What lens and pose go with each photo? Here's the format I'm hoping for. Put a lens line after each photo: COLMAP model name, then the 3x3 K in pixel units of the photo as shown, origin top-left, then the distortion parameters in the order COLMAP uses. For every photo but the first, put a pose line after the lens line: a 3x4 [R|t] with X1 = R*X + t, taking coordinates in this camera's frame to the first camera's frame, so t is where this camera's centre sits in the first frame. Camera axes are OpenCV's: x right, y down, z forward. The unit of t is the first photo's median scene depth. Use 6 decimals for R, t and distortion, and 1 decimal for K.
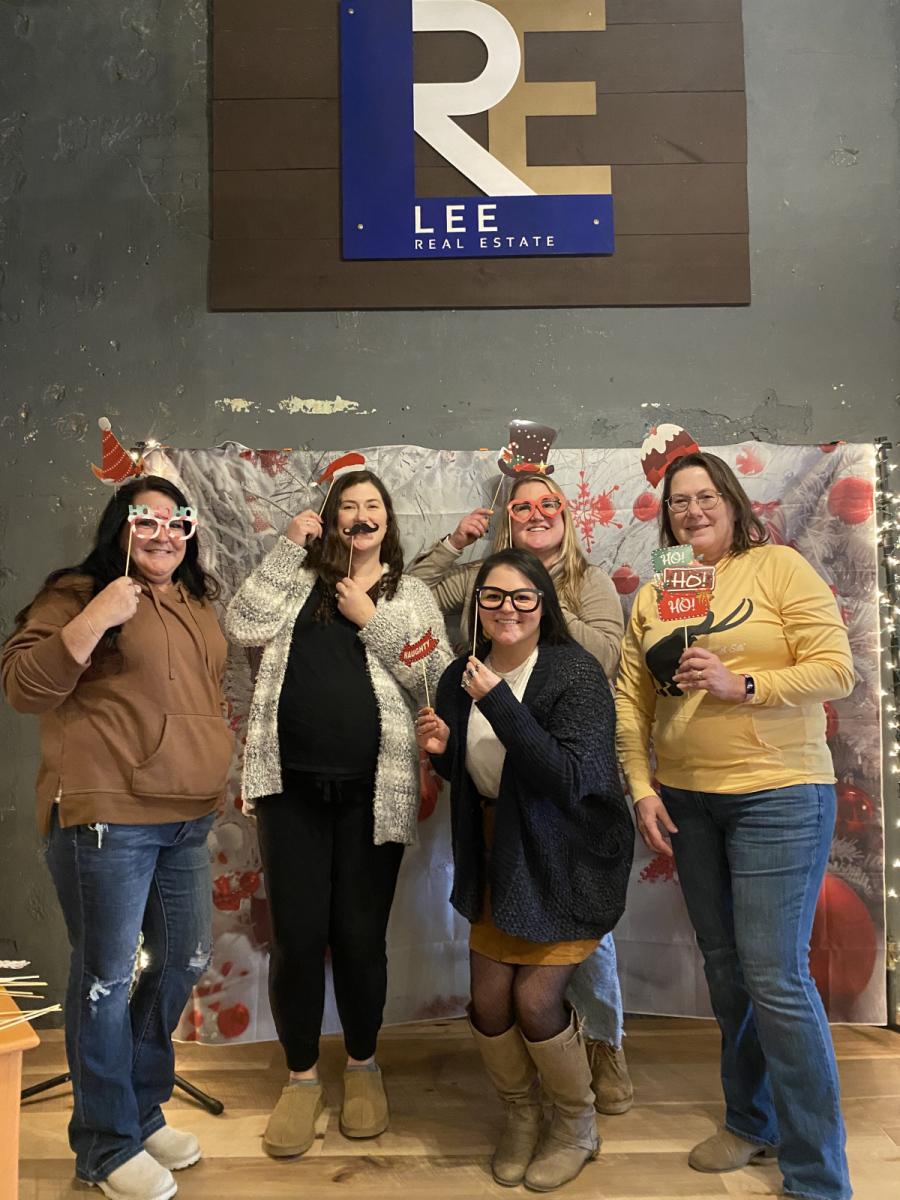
lens RADIAL K [[917.9, 0, 447.8], [0, 917.9, 607.8], [0, 0, 1]] dist [0.075363, -0.004062]
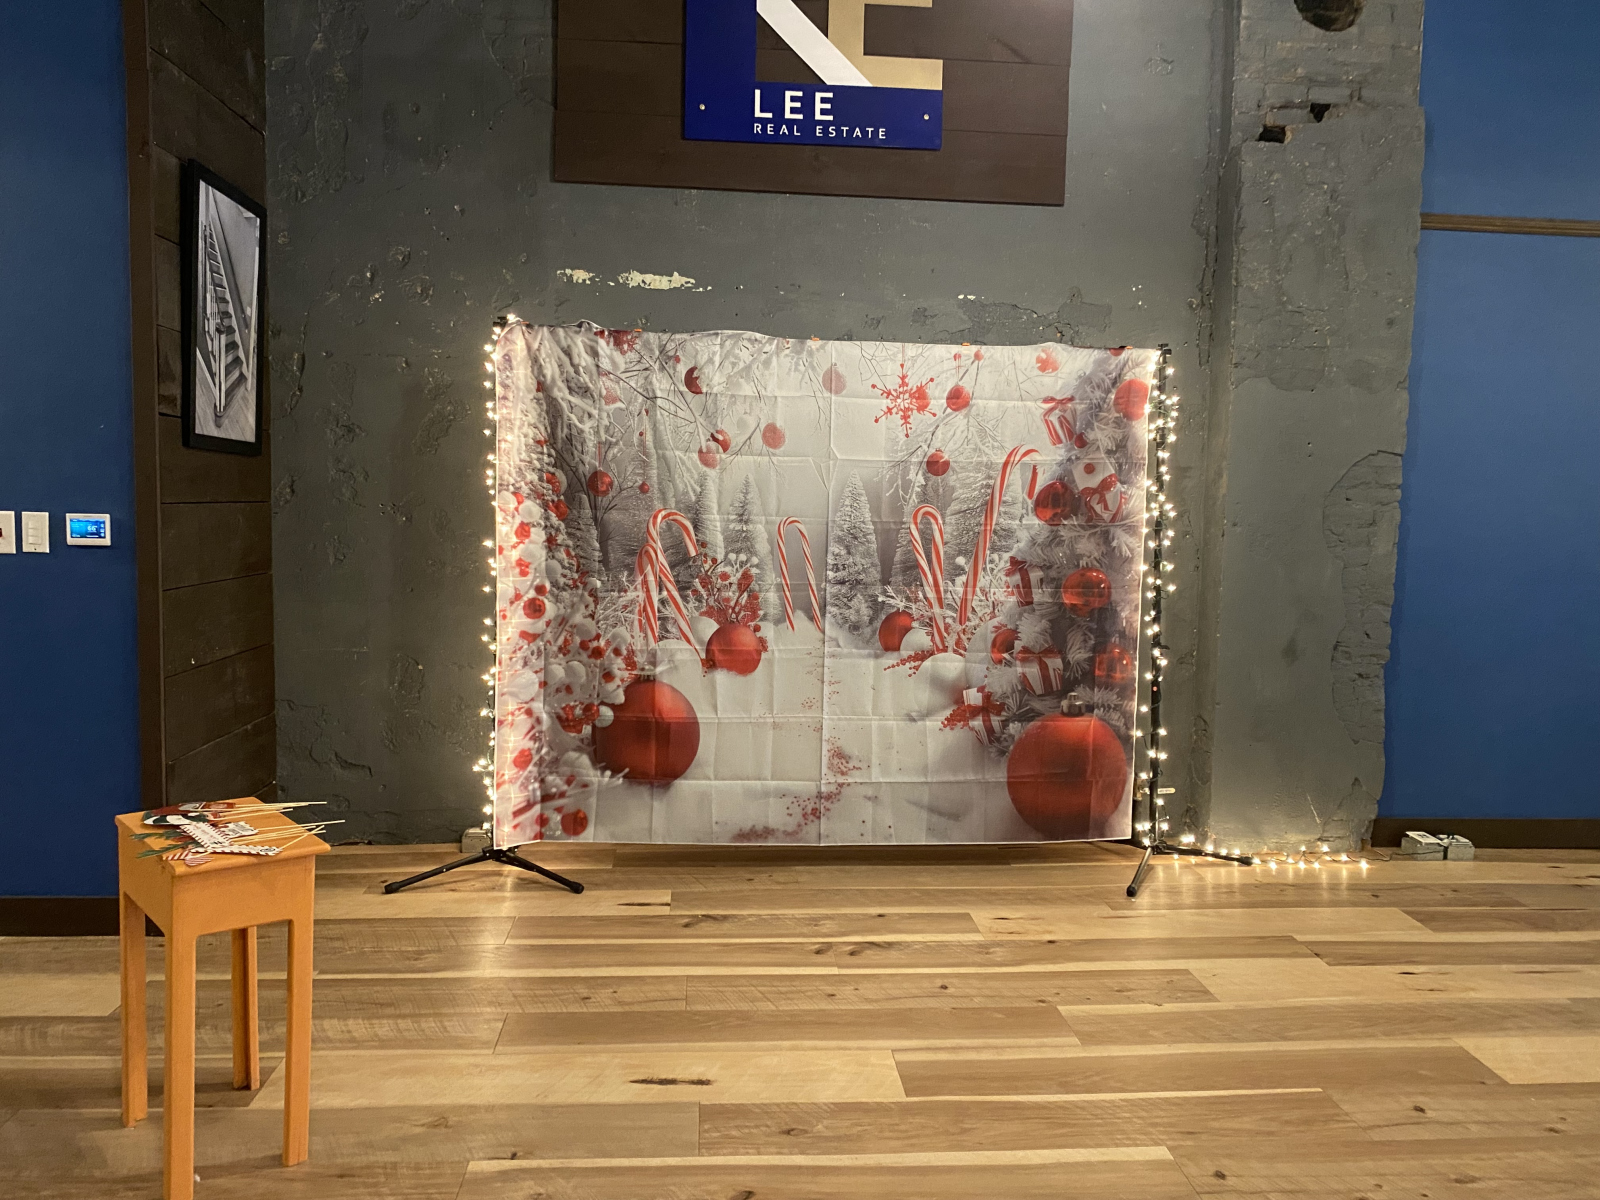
lens RADIAL K [[1223.8, 0, 813.3], [0, 1223.8, 608.1], [0, 0, 1]] dist [0.075363, -0.004062]
pose [[0.995812, 0.029051, 0.086687, -0.081518], [-0.038906, 0.992689, 0.114259, -0.018291], [-0.082734, -0.117153, 0.989662, -0.492523]]
